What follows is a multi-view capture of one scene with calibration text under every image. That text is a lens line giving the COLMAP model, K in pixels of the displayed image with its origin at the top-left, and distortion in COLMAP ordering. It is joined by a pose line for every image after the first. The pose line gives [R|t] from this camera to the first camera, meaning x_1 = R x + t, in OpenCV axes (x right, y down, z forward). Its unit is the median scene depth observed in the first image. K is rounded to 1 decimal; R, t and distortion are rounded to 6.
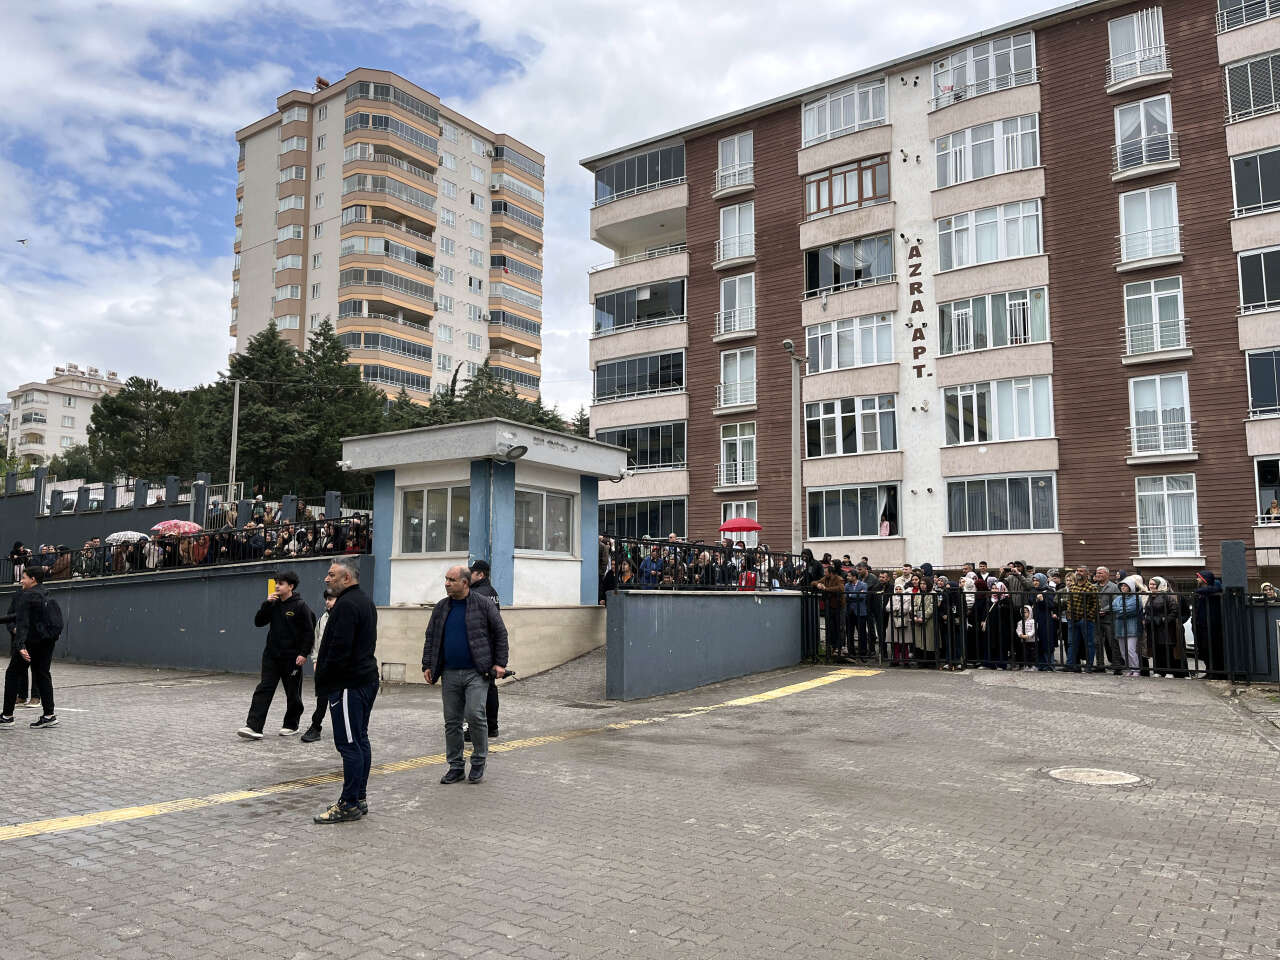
lens RADIAL K [[979.7, 0, 634.4], [0, 979.7, 484.0], [0, 0, 1]] dist [0.036923, -0.051476]
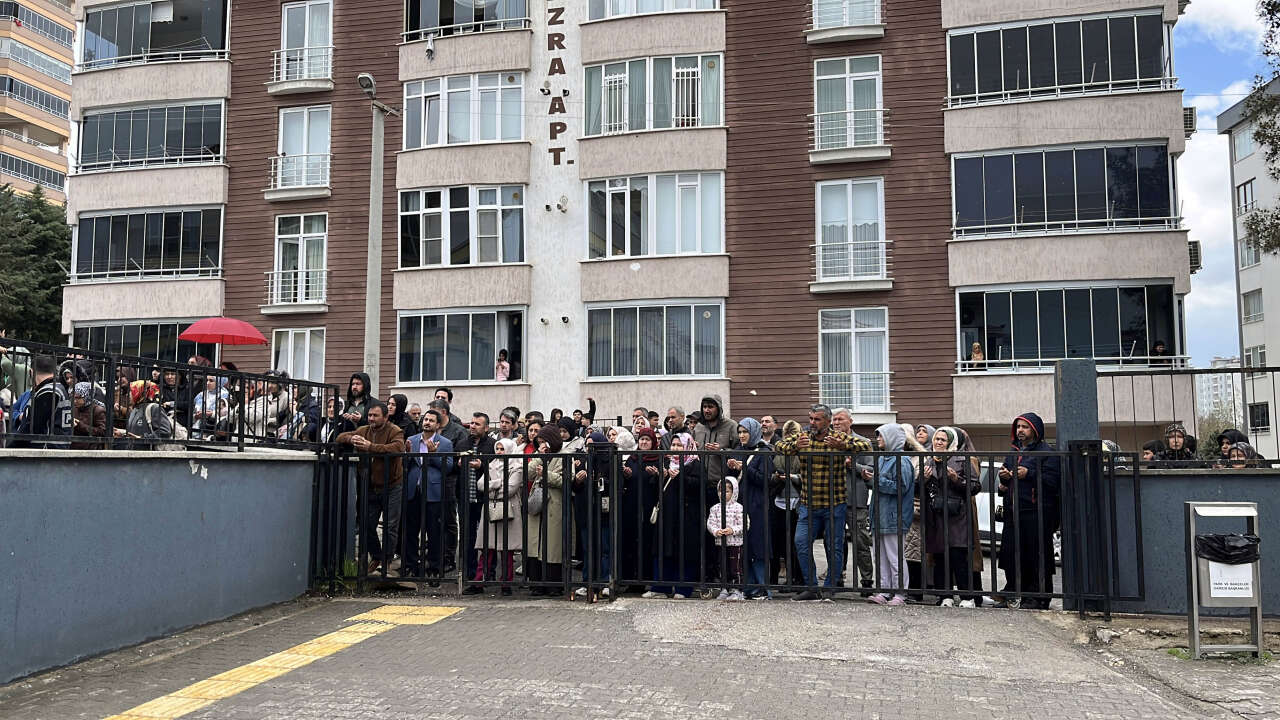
lens RADIAL K [[1141.5, 0, 638.9], [0, 1141.5, 357.9], [0, 0, 1]] dist [0.033540, 0.010474]
pose [[0.936589, 0.029917, 0.349150, 0.059712], [-0.036559, 0.999254, 0.012447, 0.023661], [-0.348517, -0.024422, 0.936984, 0.195113]]
